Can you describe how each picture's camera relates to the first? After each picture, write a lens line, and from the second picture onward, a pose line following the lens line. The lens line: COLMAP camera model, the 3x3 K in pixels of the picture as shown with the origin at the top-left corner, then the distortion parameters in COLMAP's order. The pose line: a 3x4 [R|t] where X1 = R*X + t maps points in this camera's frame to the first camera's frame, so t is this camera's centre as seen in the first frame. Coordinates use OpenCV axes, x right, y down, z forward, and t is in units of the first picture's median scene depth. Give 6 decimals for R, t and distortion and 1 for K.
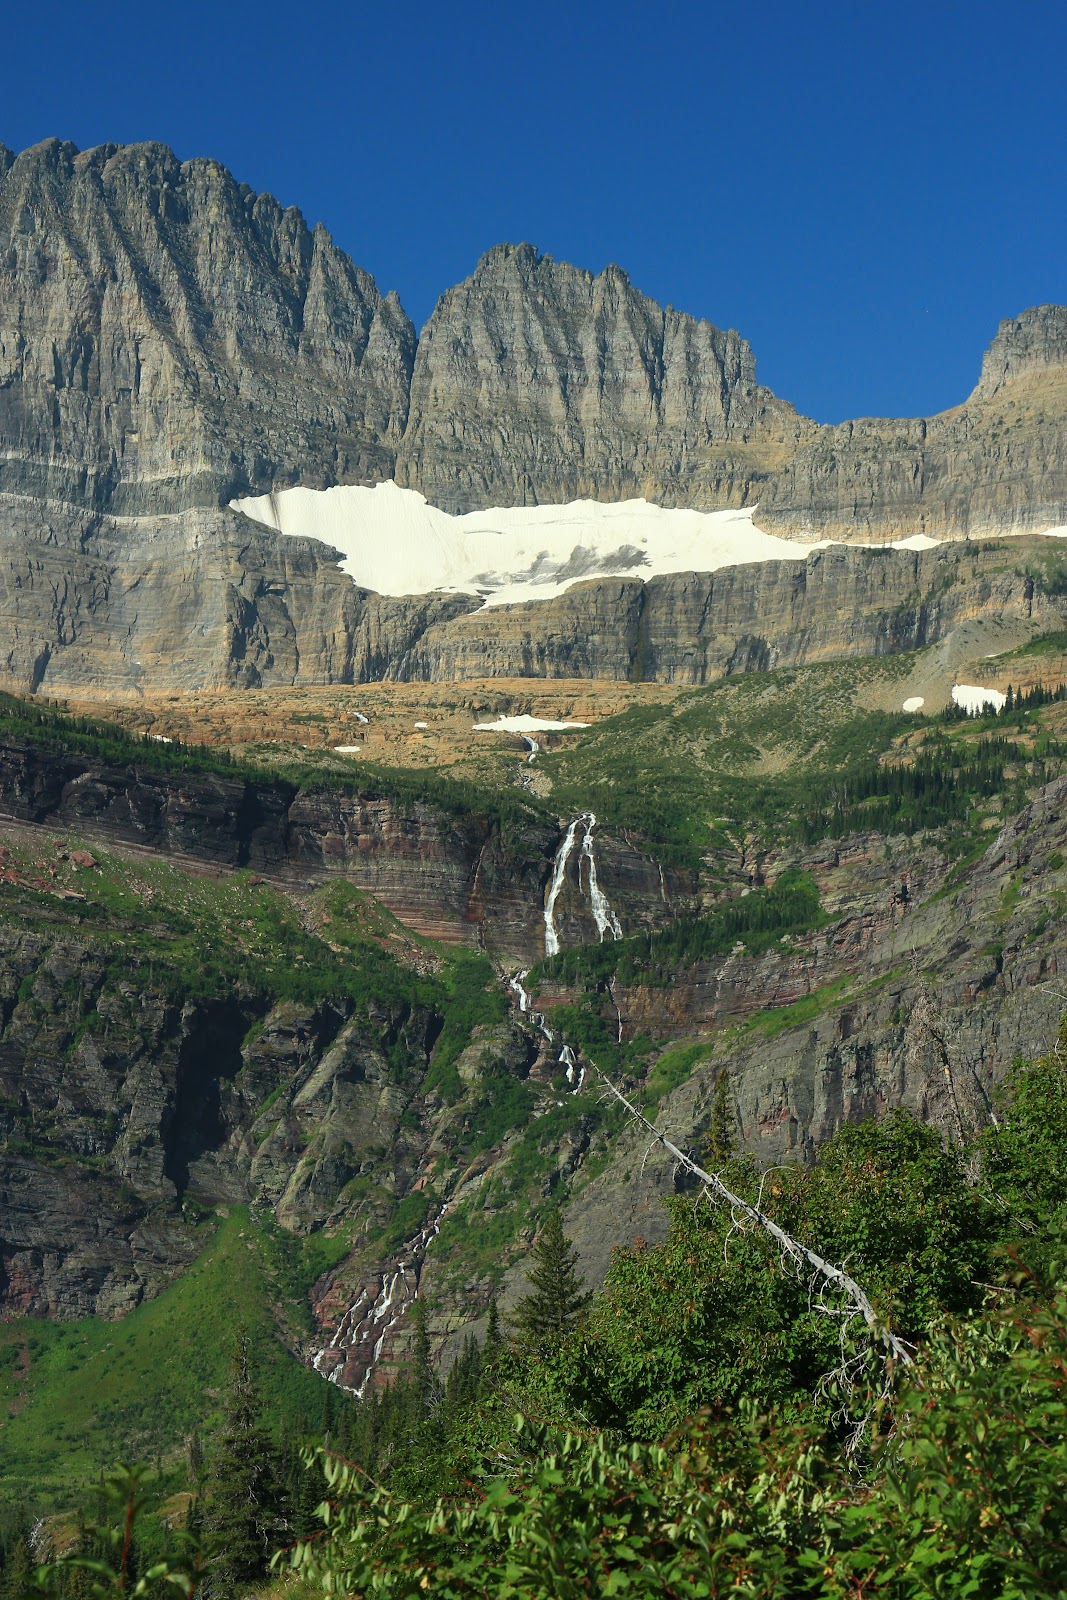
lens RADIAL K [[4452.5, 0, 533.5], [0, 4452.5, 800.0], [0, 0, 1]] dist [0.483951, 0.095223]
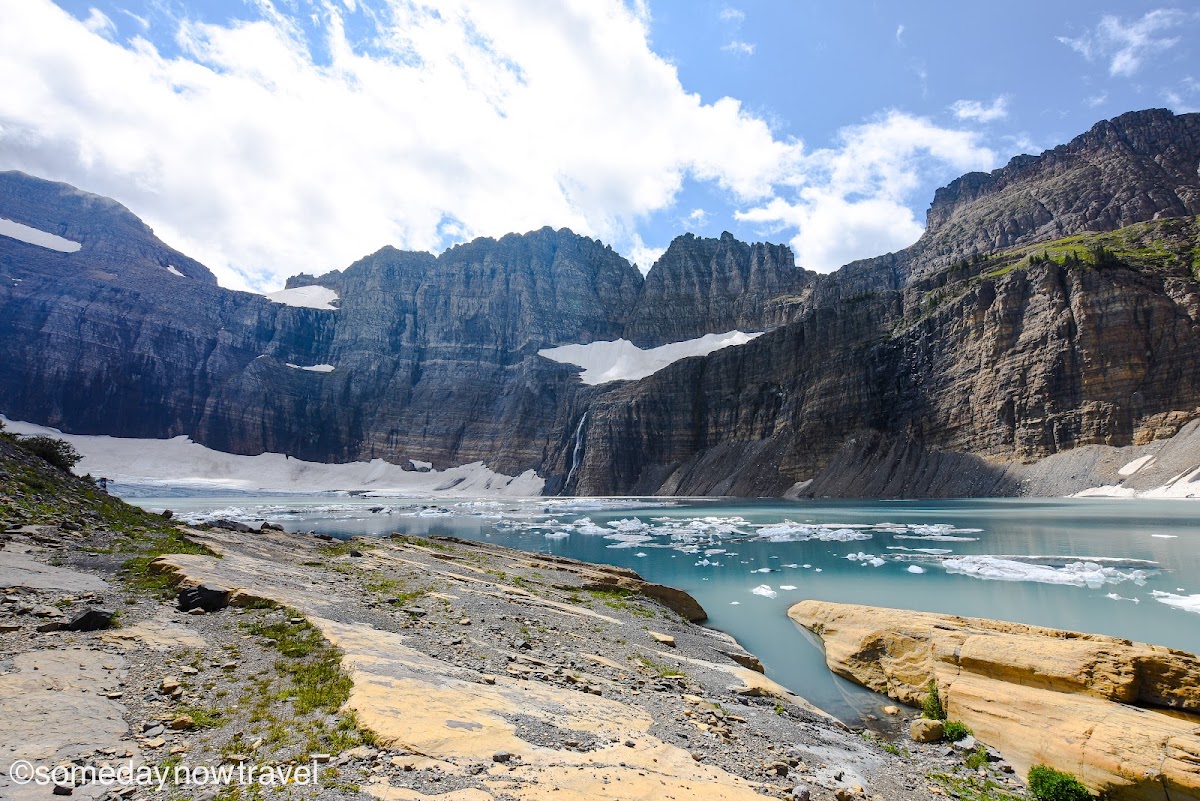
lens RADIAL K [[553.5, 0, 600.0], [0, 553.5, 400.5], [0, 0, 1]] dist [-0.001777, 0.000001]
pose [[0.915873, -0.081212, -0.393169, 0.104651], [0.048595, 0.994551, -0.092232, -0.027872], [0.398517, 0.065367, 0.914829, 1.275206]]
